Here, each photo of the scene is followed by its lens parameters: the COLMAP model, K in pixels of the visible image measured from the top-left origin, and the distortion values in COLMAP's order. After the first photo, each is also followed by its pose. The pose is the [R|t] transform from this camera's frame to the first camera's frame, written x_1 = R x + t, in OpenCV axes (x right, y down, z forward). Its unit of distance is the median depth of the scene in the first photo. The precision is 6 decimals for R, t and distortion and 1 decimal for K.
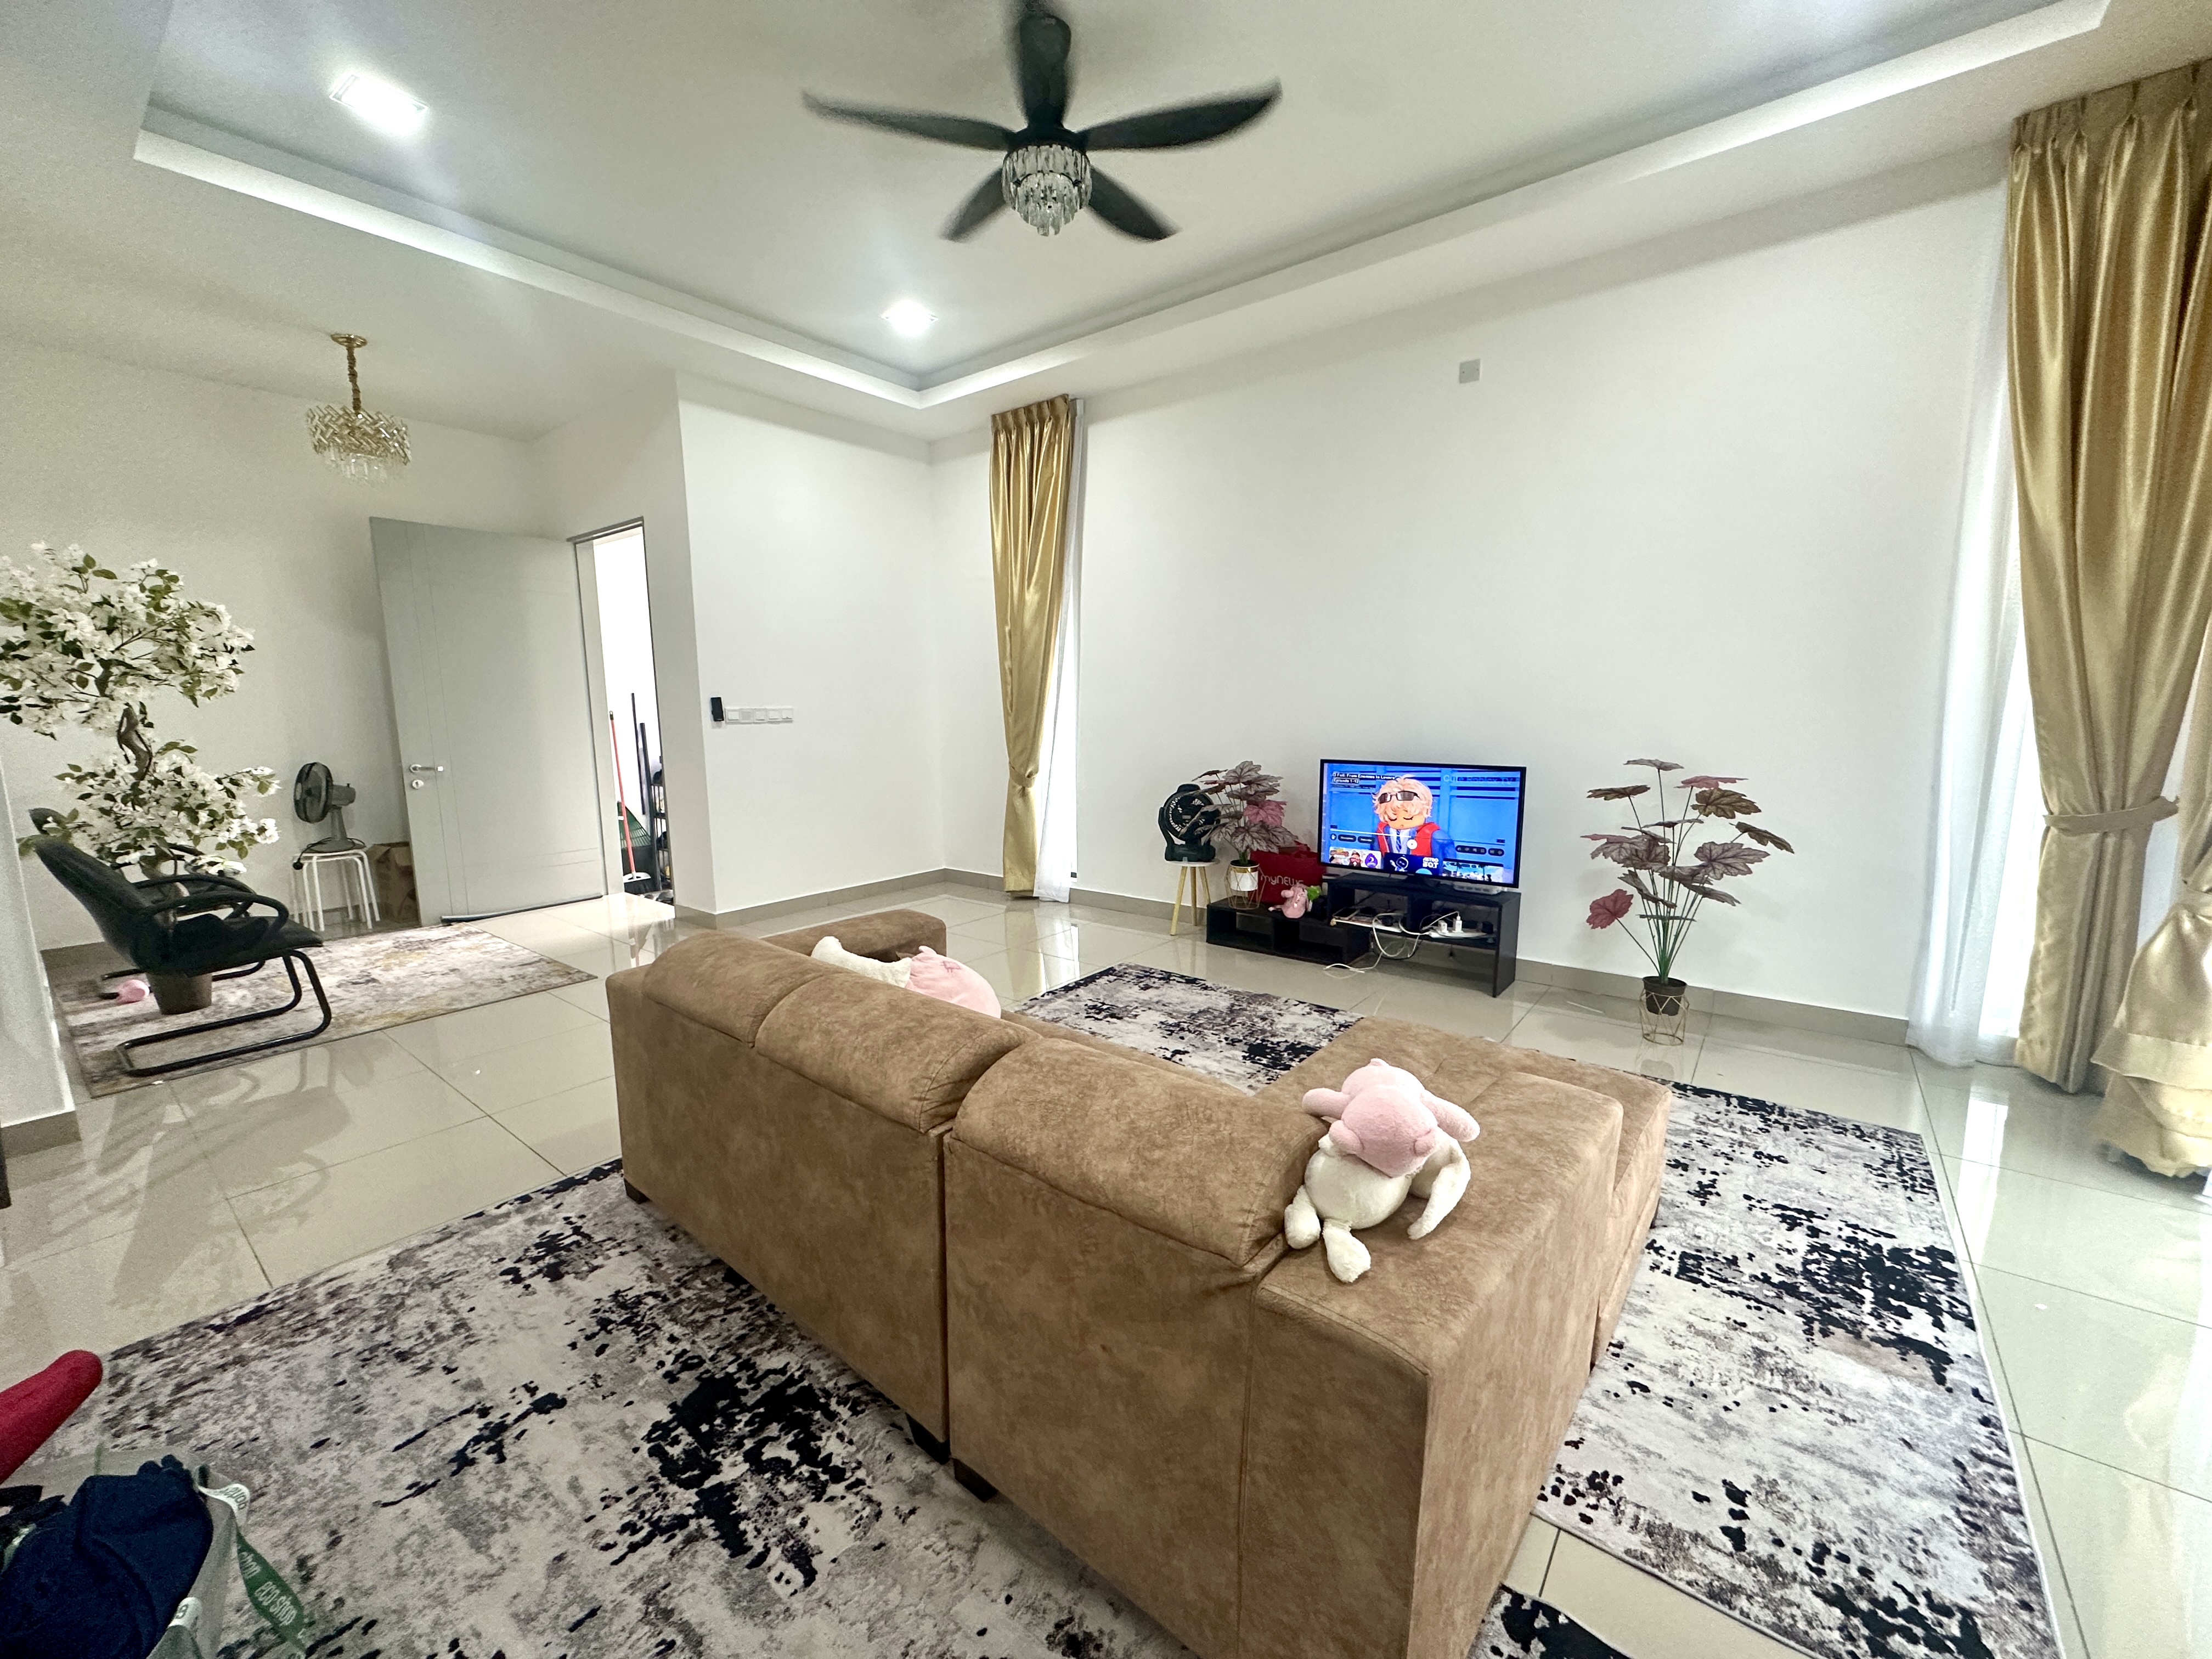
lens RADIAL K [[880.5, 0, 1107.6], [0, 880.5, 830.4], [0, 0, 1]] dist [-0.005990, 0.001259]
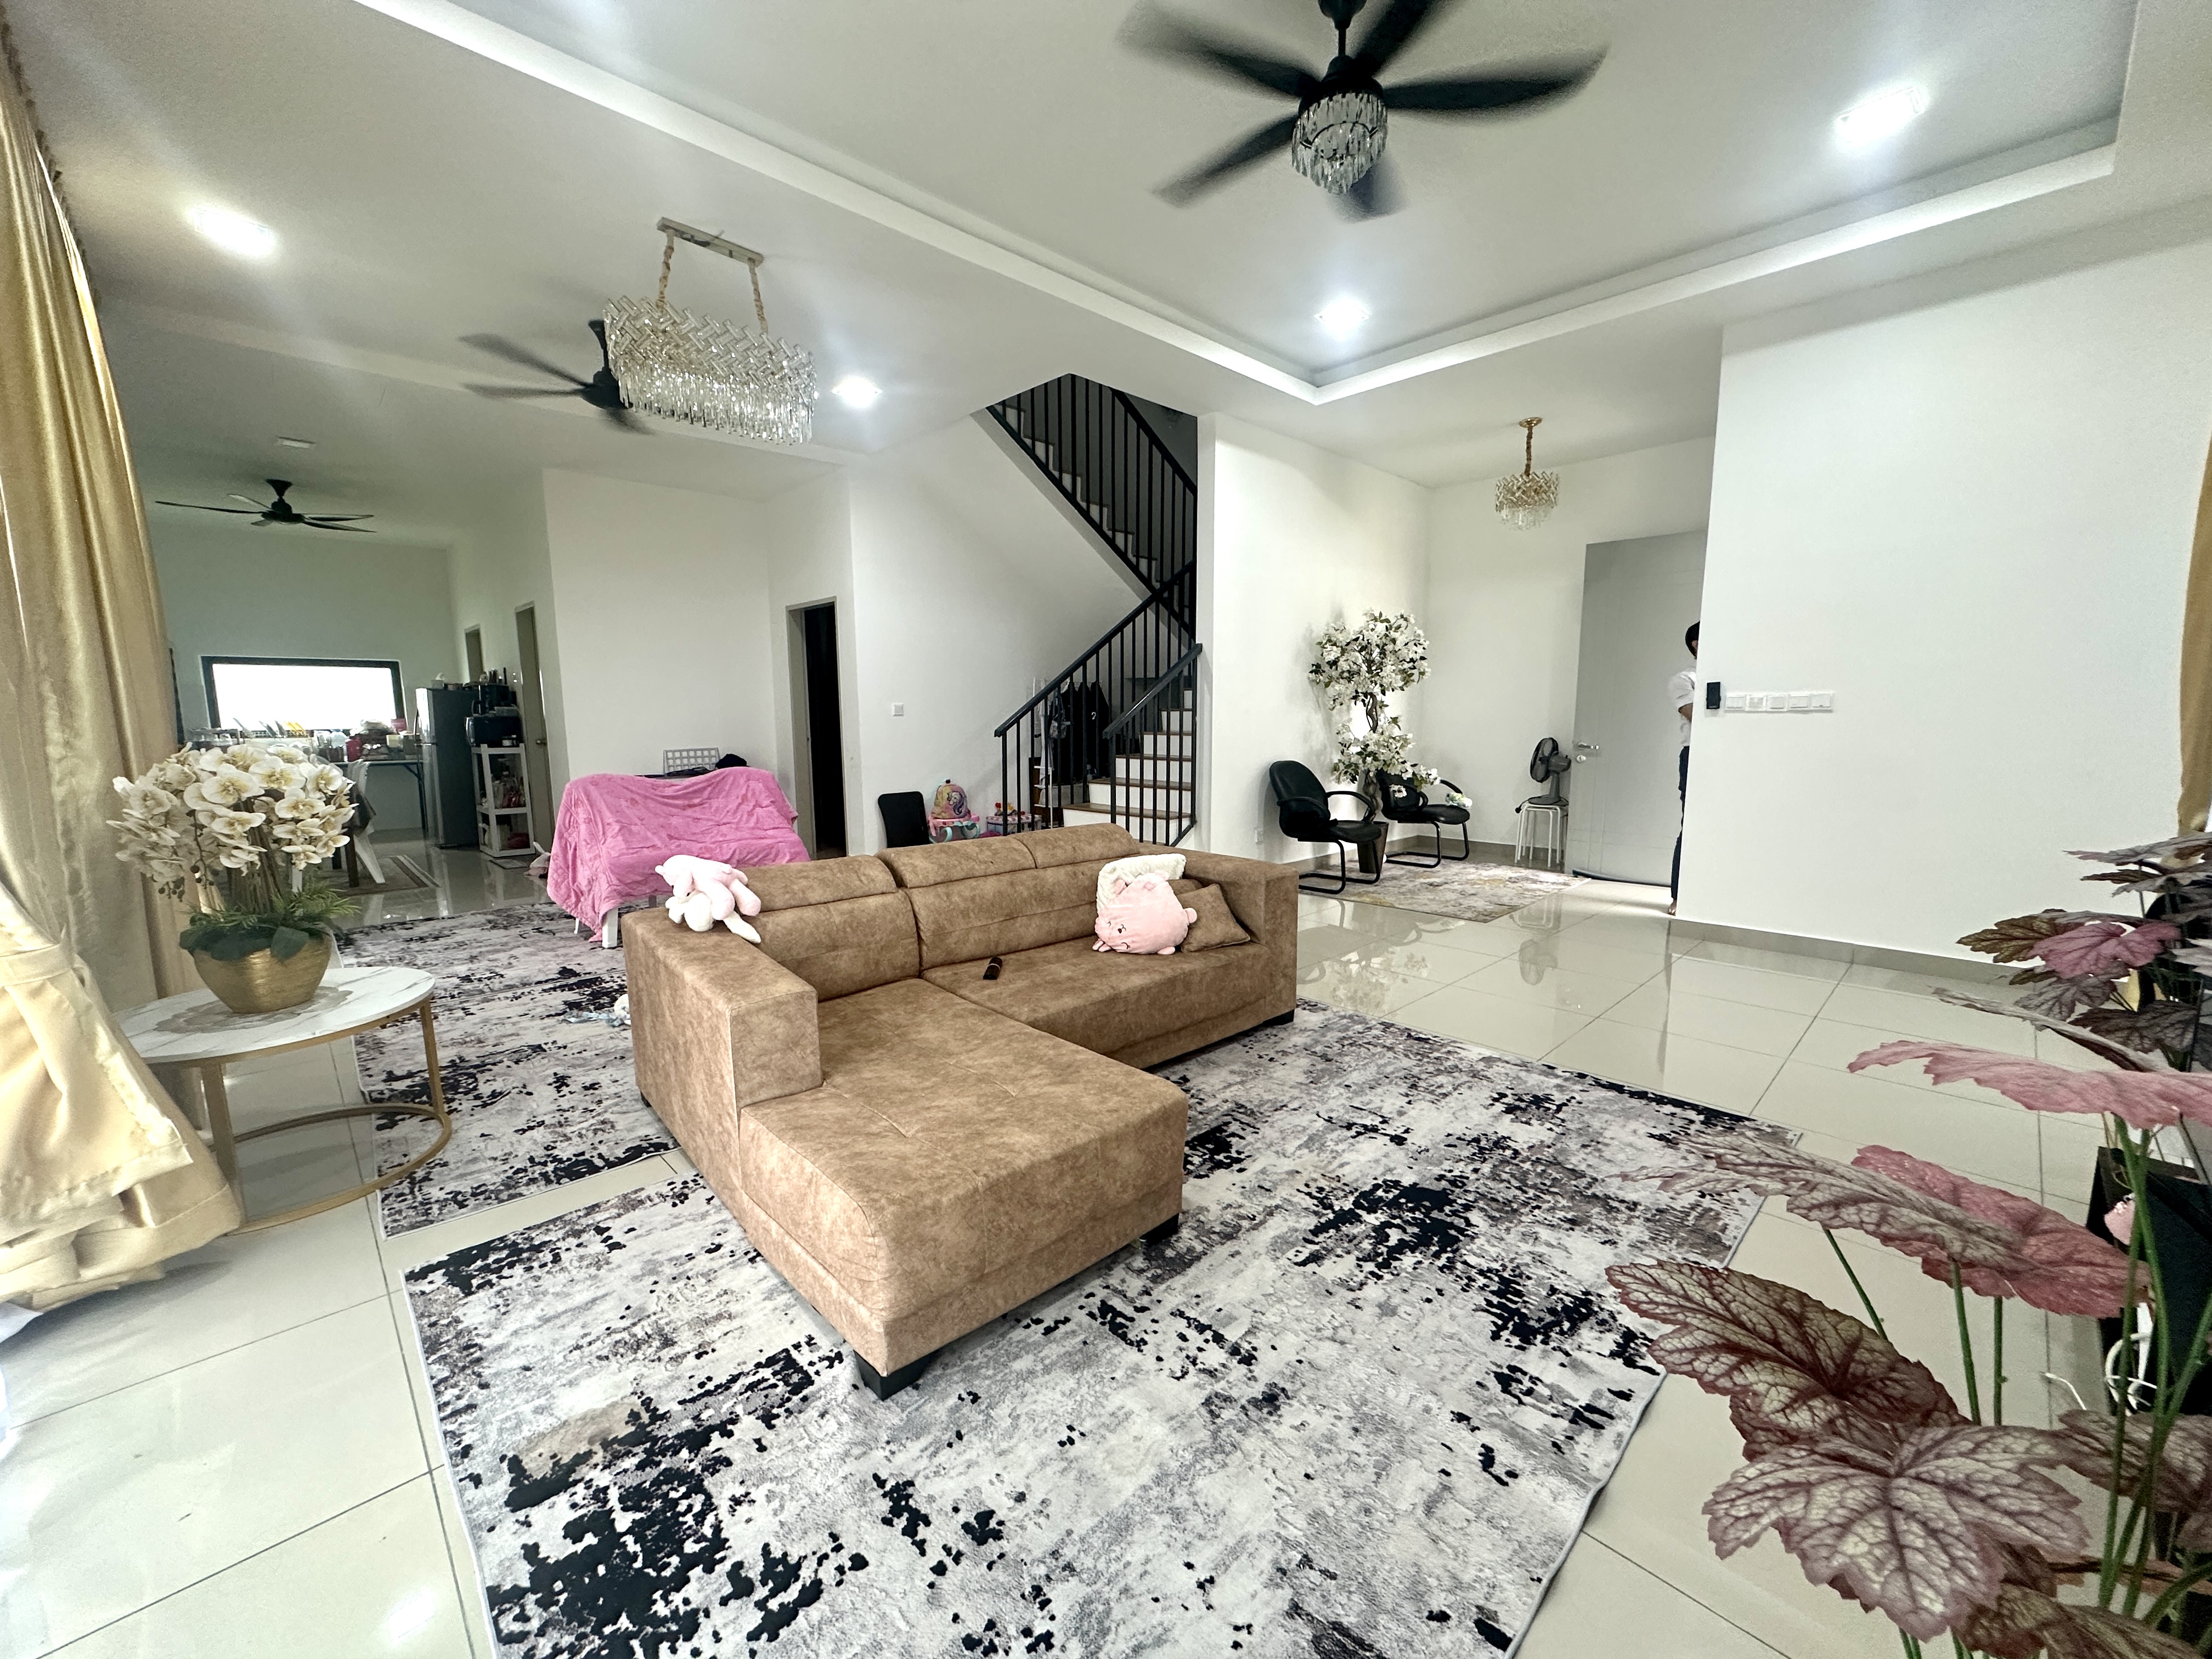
lens RADIAL K [[880.5, 0, 1107.1], [0, 880.5, 831.2], [0, 0, 1]] dist [-0.005990, 0.001259]
pose [[-0.136685, 0.142927, -0.980250, 0.708705], [-0.136234, 0.977422, 0.161511, -0.083851], [0.981202, 0.155619, -0.114128, 0.685708]]
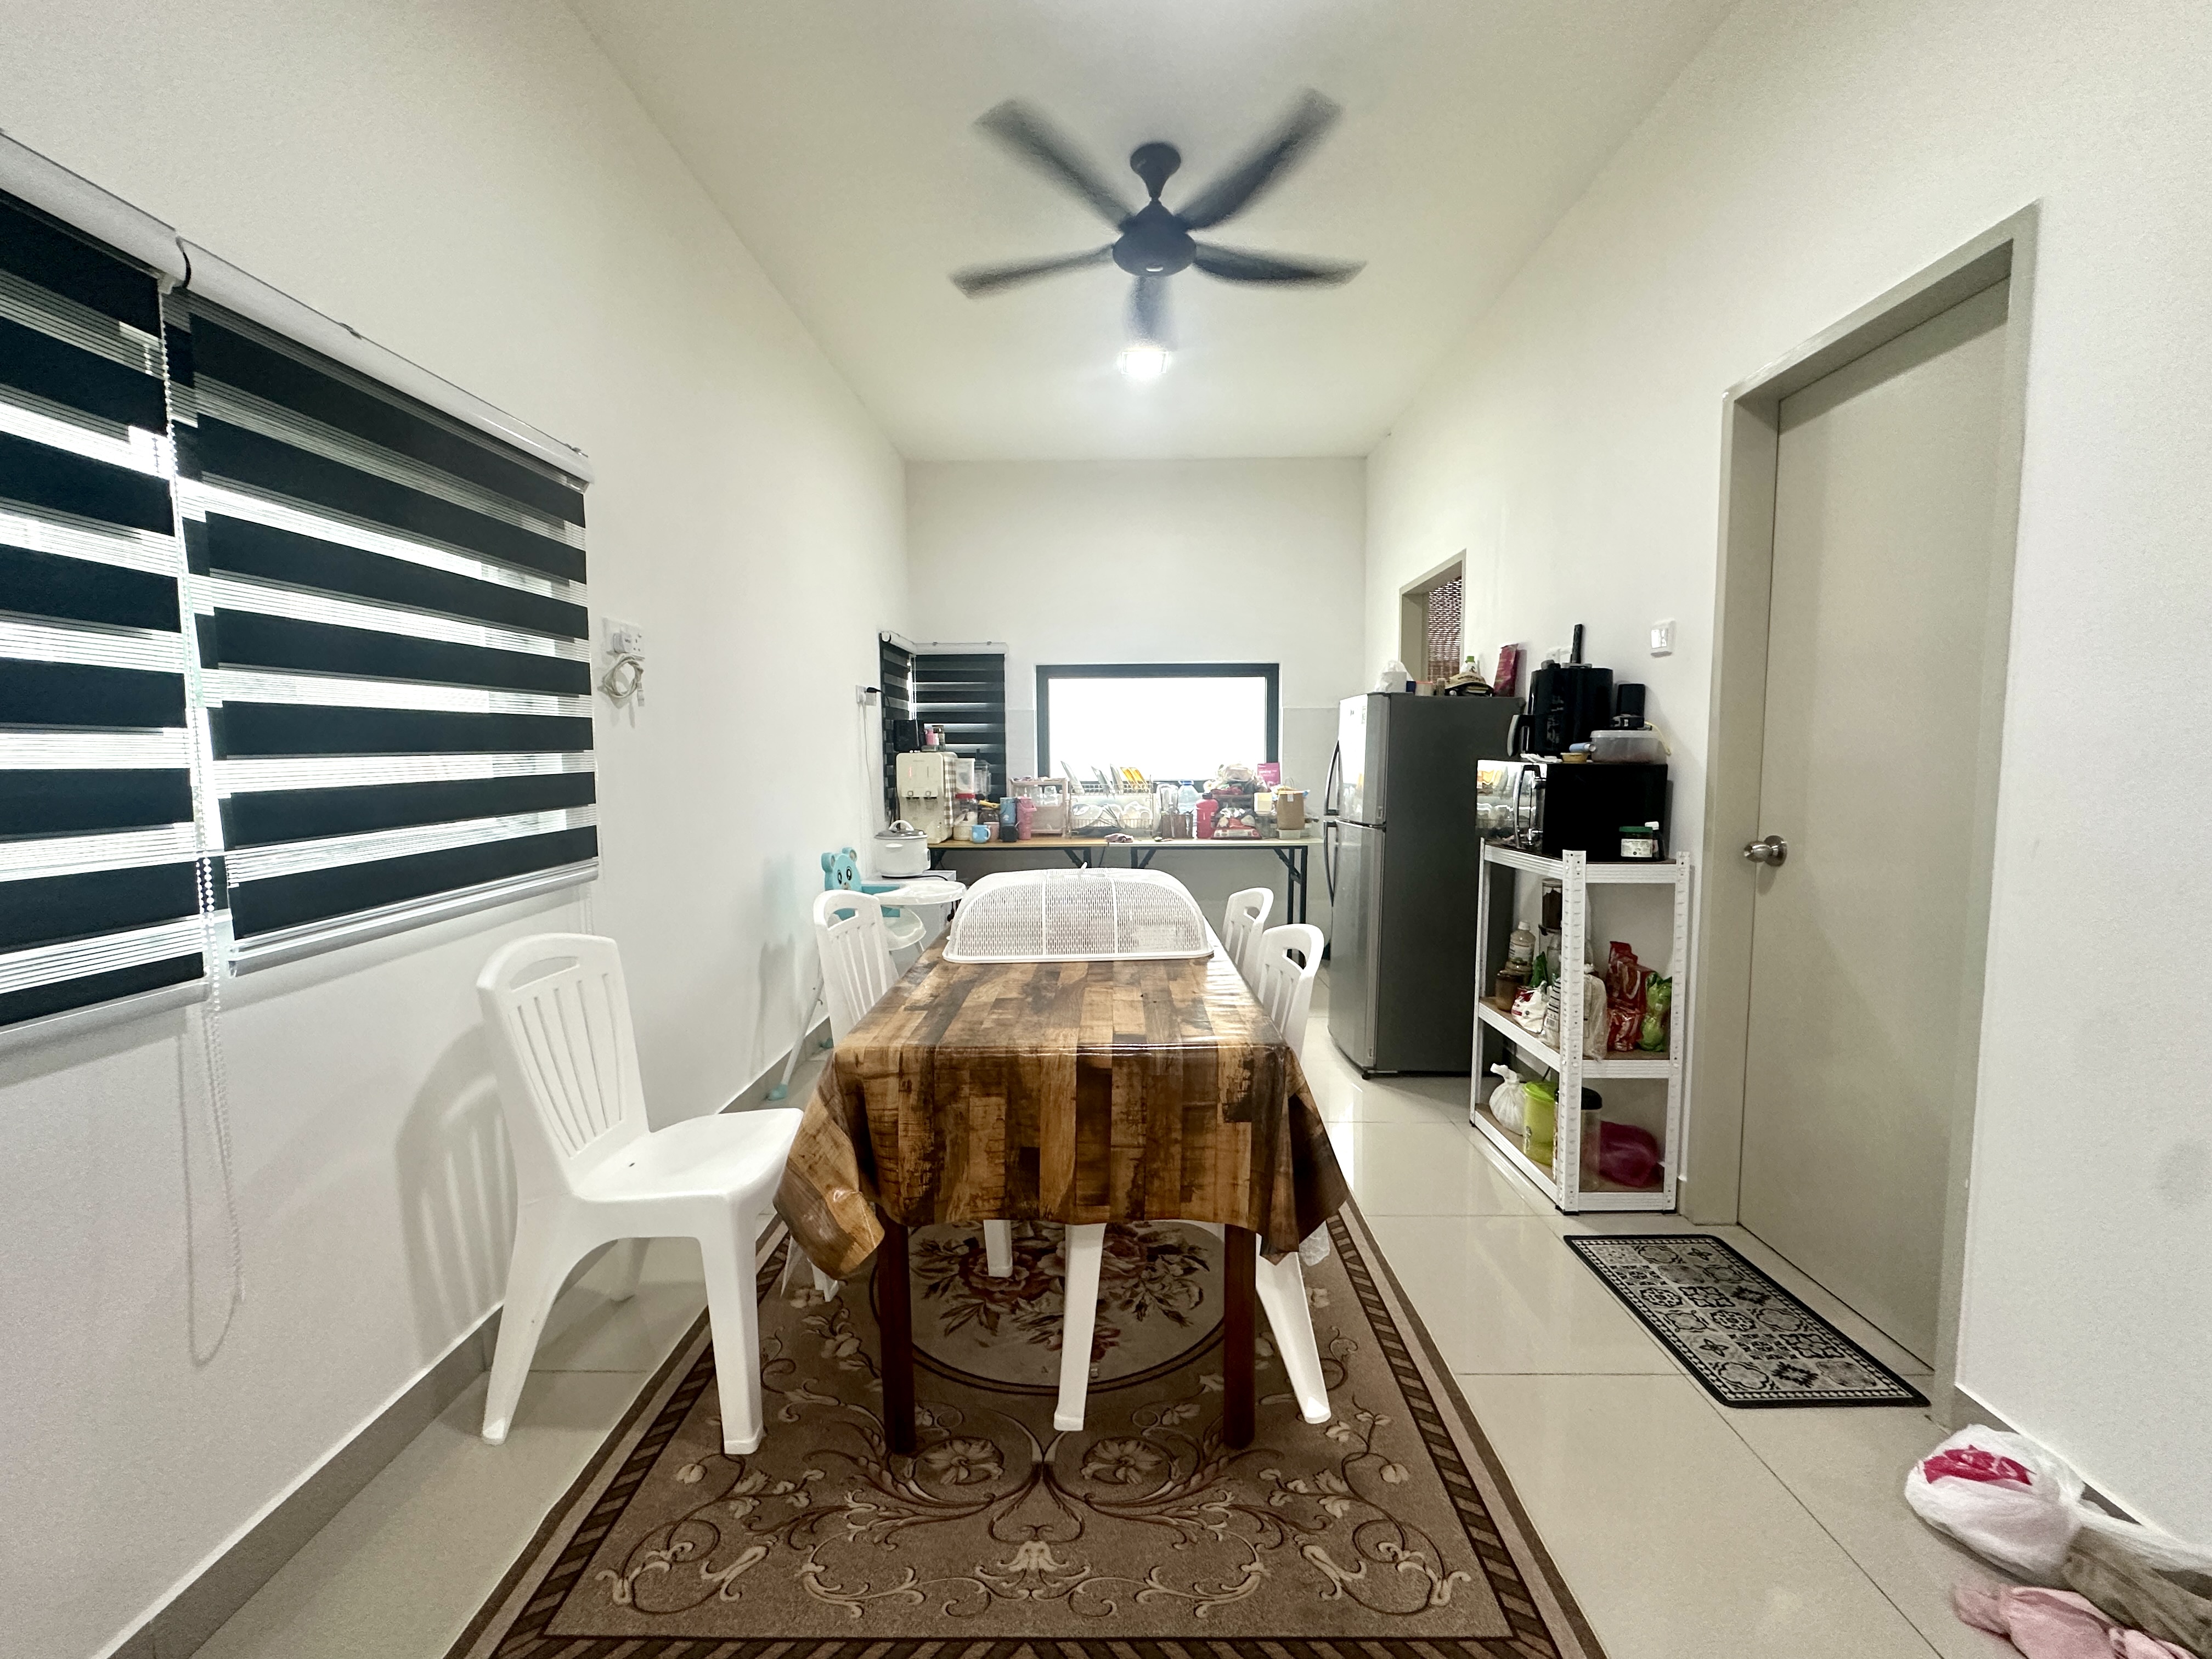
lens RADIAL K [[880.5, 0, 1105.3], [0, 880.5, 834.3], [0, 0, 1]] dist [-0.005990, 0.001259]
pose [[-0.795739, 0.066213, -0.602009, -0.412621], [-0.073723, 0.976024, 0.204797, 0.118417], [0.601136, 0.207347, -0.771779, -0.643681]]
